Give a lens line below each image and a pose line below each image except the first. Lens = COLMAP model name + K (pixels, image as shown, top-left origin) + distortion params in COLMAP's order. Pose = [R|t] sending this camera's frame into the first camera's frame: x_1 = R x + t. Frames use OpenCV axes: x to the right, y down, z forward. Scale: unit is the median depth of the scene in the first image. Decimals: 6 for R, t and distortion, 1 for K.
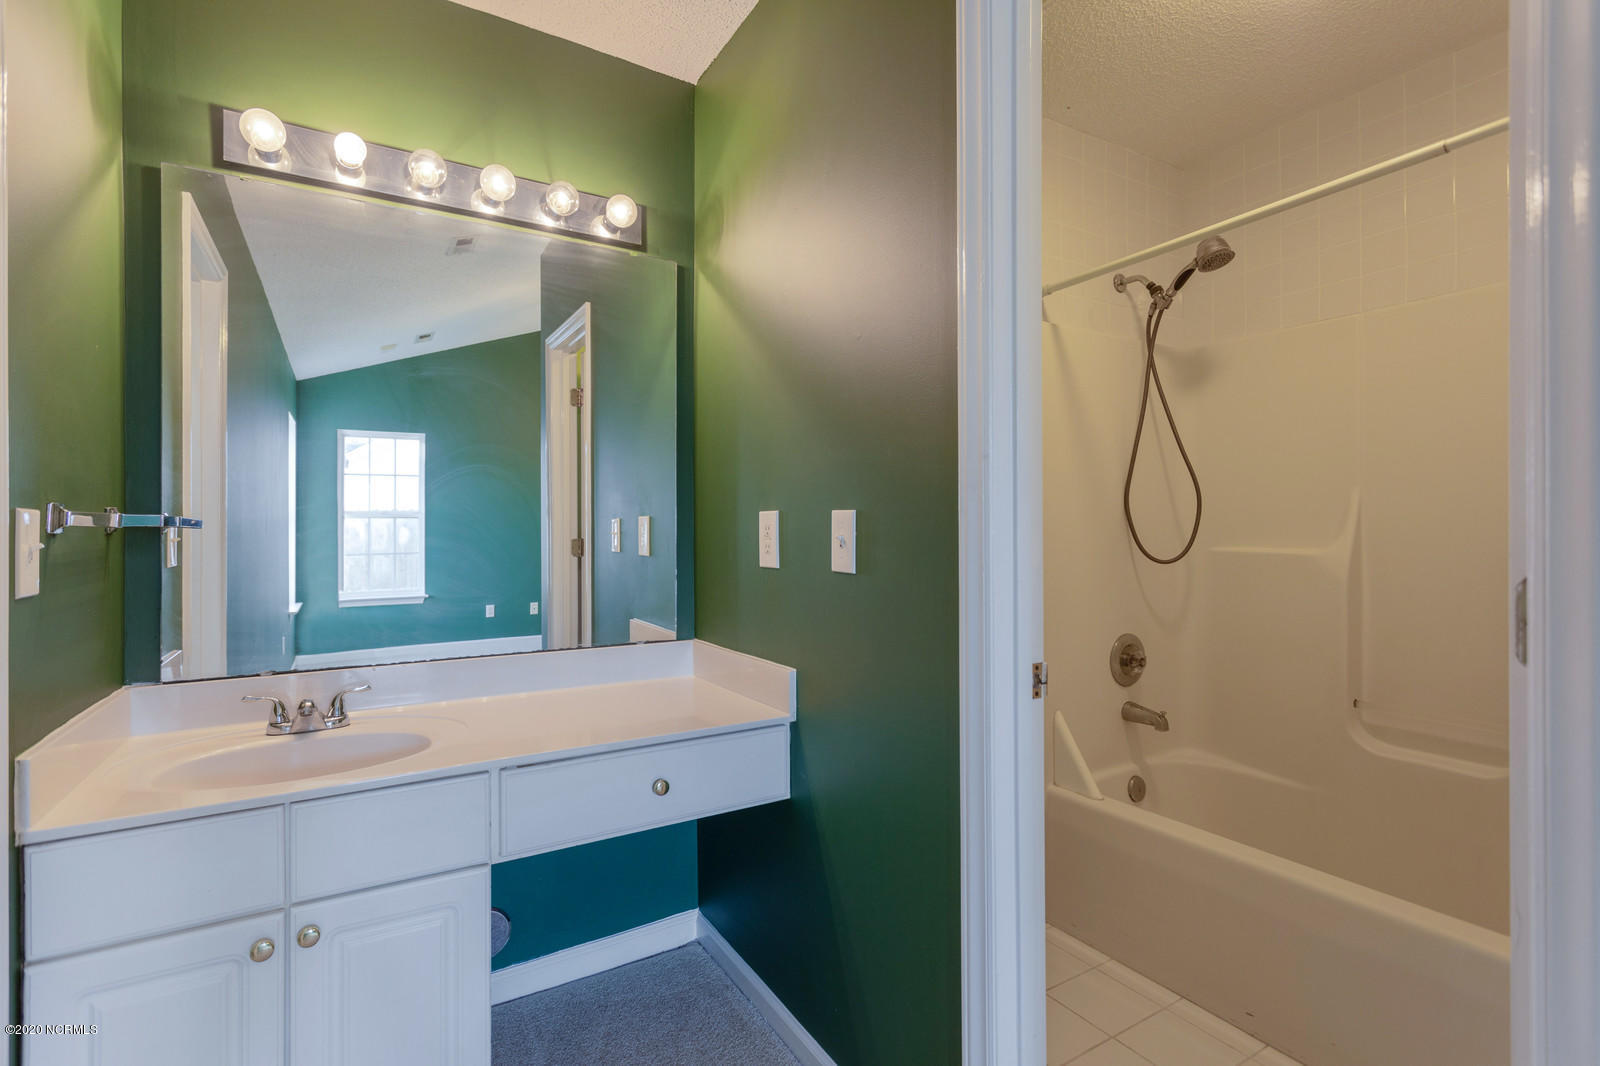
lens RADIAL K [[747.1, 0, 798.7], [0, 747.1, 529.9], [0, 0, 1]] dist [0.001146, 0.000958]
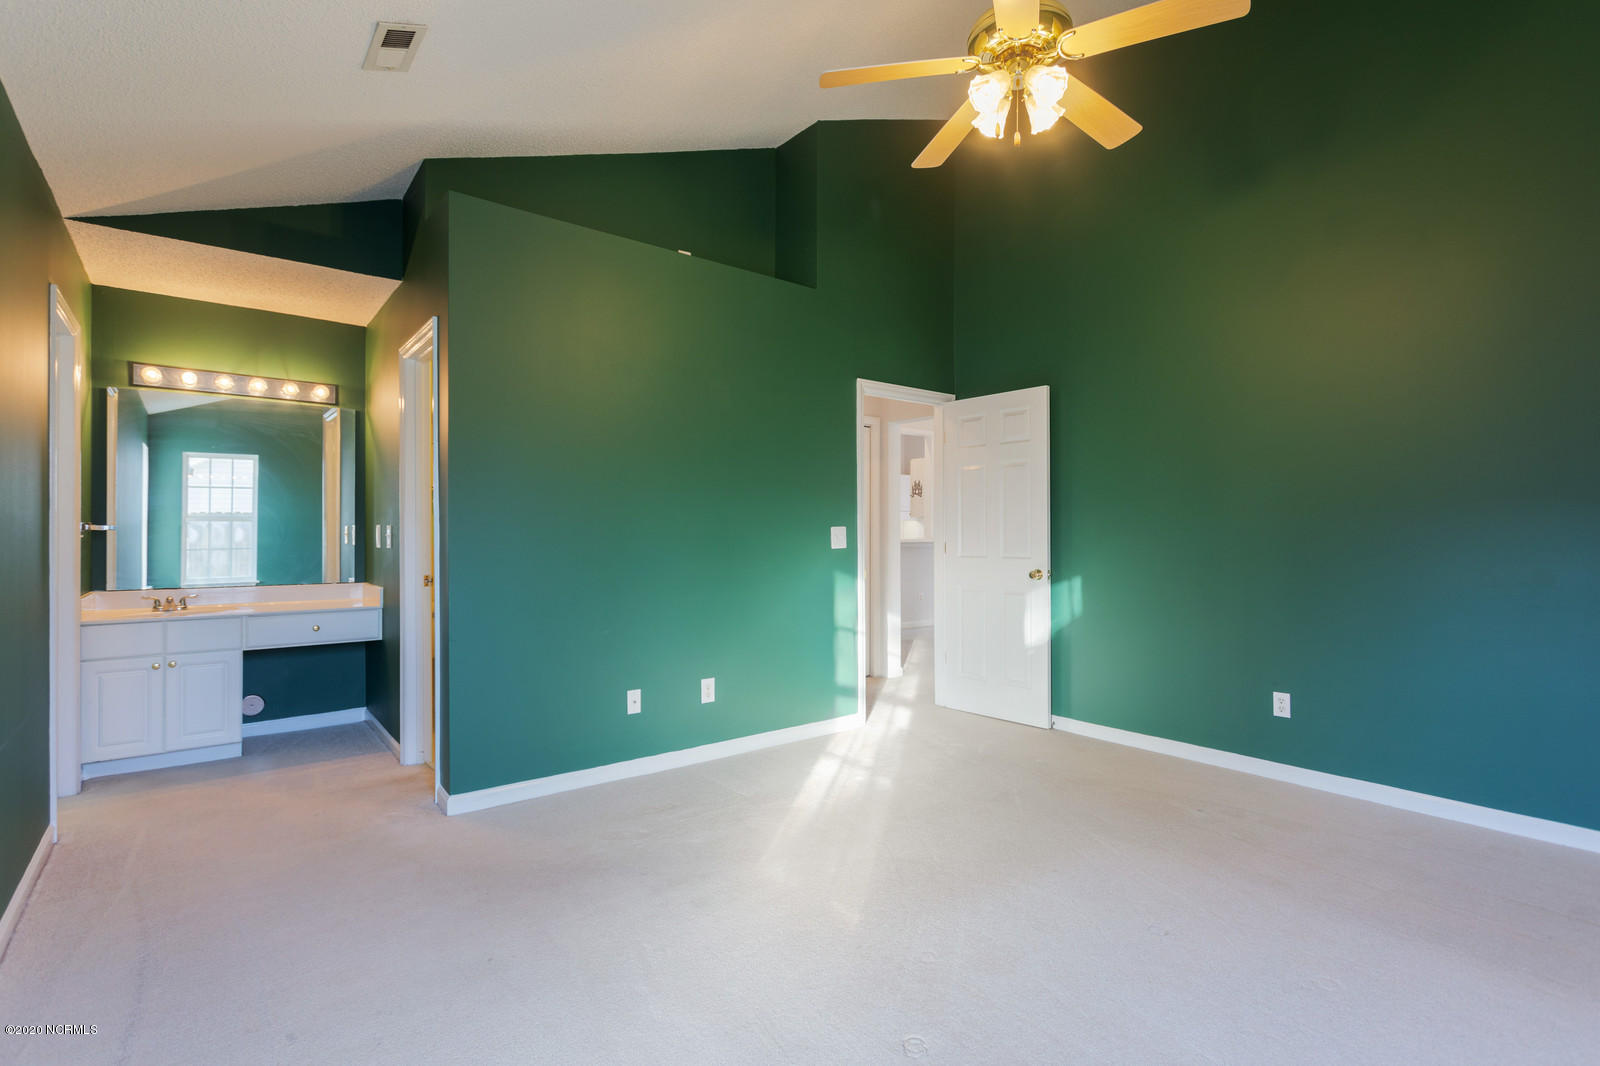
lens RADIAL K [[747.1, 0, 798.7], [0, 747.1, 529.9], [0, 0, 1]] dist [0.001146, 0.000958]
pose [[0.990590, 0.004391, 0.136793, 0.815033], [-0.004173, 0.999990, -0.001884, -0.008423], [-0.136800, 0.001295, 0.990598, -1.327293]]
